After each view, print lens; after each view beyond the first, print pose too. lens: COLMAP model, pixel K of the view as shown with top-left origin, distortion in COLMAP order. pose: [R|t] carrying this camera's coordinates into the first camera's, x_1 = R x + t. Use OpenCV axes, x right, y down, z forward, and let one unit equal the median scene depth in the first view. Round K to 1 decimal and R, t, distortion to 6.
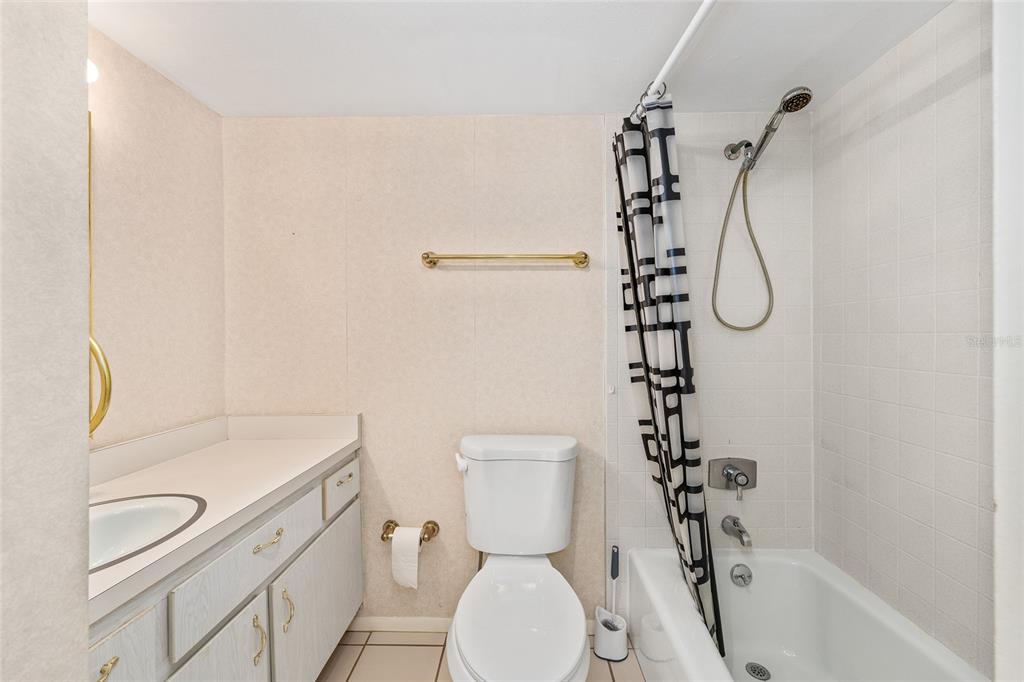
lens RADIAL K [[409.3, 0, 514.2], [0, 409.3, 338.3], [0, 0, 1]] dist [-0.006128, -0.000090]
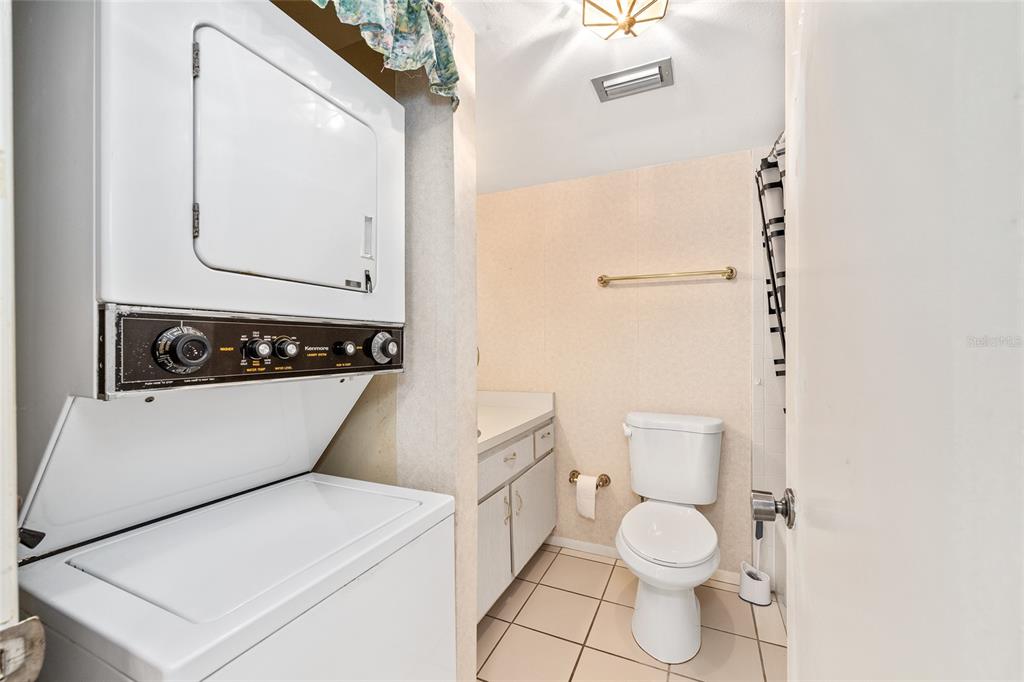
lens RADIAL K [[409.3, 0, 516.0], [0, 409.3, 342.0], [0, 0, 1]] dist [-0.006128, -0.000090]
pose [[0.920467, -0.001490, -0.390818, 0.059345], [0.000505, 0.999996, -0.002623, 0.014404], [0.390821, 0.002217, 0.920464, -0.376514]]
